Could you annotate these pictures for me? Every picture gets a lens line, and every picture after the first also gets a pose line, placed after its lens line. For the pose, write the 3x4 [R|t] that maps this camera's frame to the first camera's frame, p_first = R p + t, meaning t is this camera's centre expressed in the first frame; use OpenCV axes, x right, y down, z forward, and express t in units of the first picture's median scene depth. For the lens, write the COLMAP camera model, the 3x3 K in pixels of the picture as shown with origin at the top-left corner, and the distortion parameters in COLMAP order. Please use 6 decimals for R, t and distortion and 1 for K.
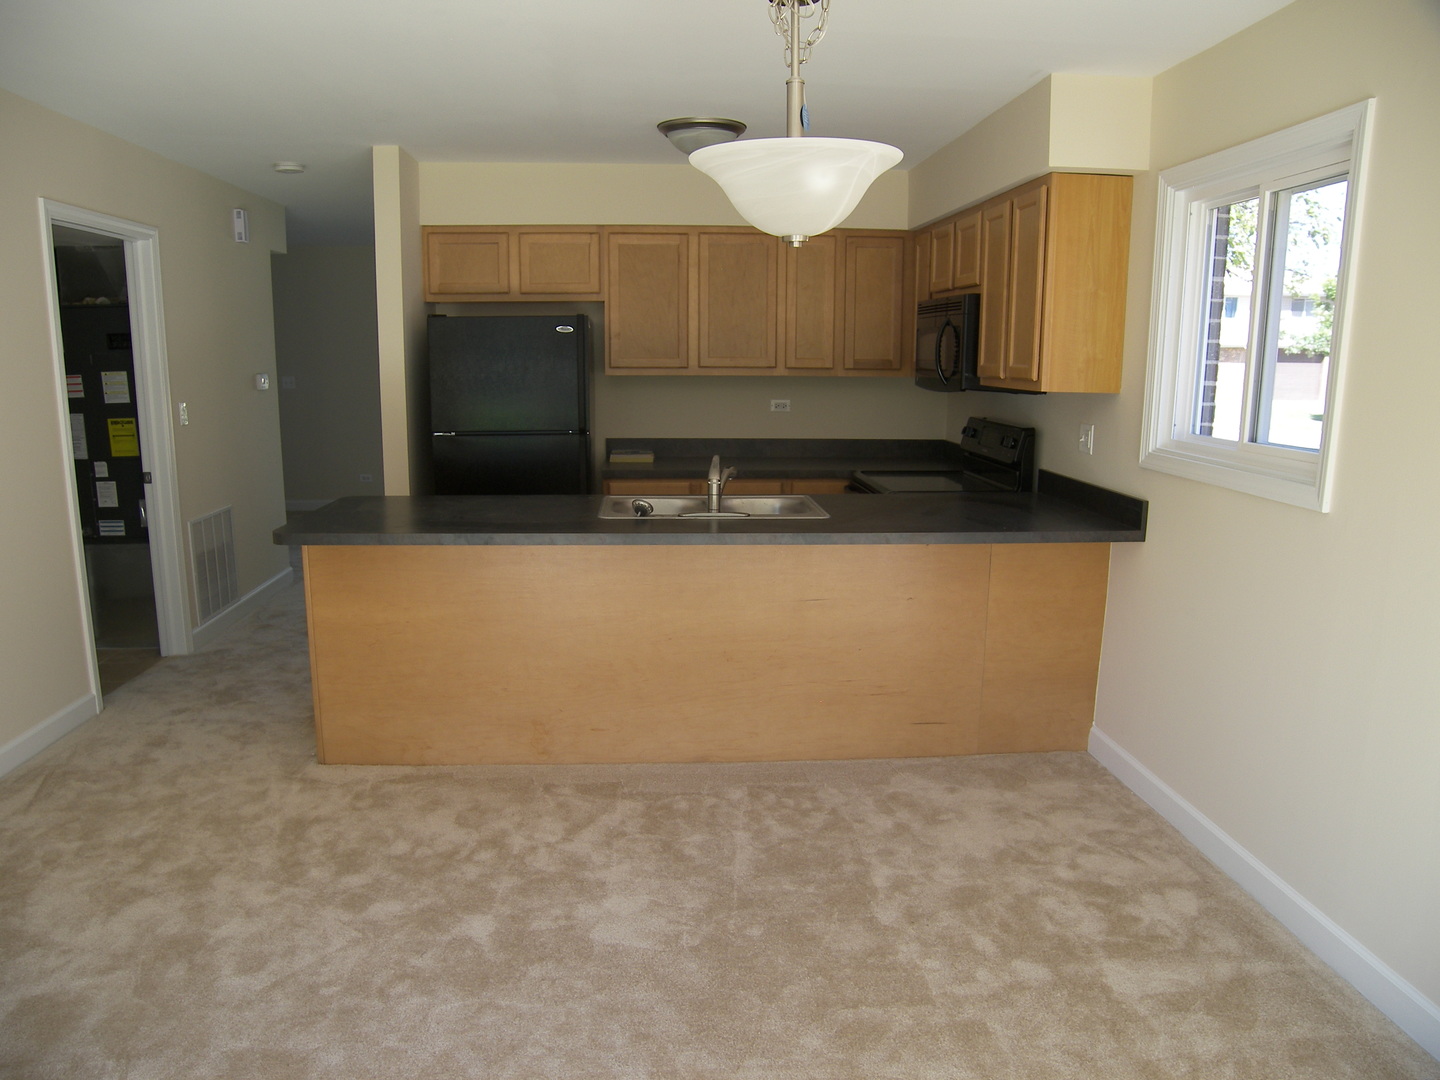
lens RADIAL K [[1015.7, 0, 717.7], [0, 1015.7, 532.4], [0, 0, 1]] dist [-0.103325, 0.056610]
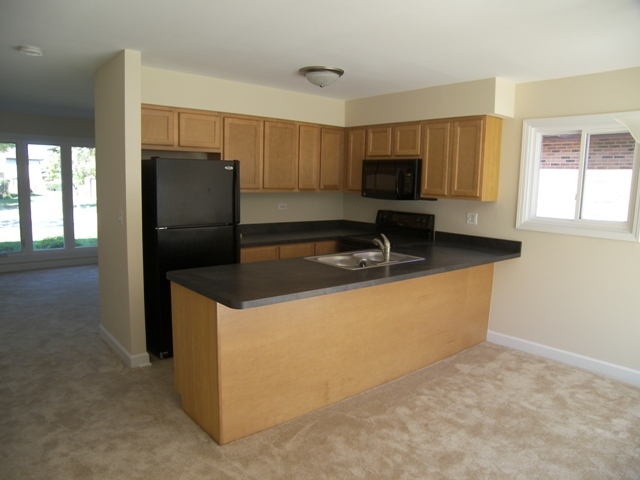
lens RADIAL K [[451.4, 0, 317.1], [0, 451.4, 241.6], [0, 0, 1]] dist [-0.103325, 0.056610]
pose [[0.805816, -0.065534, 0.588528, -0.590972], [0.084058, 0.996452, -0.004134, -0.060981], [-0.586169, 0.052802, 0.808466, 0.303997]]
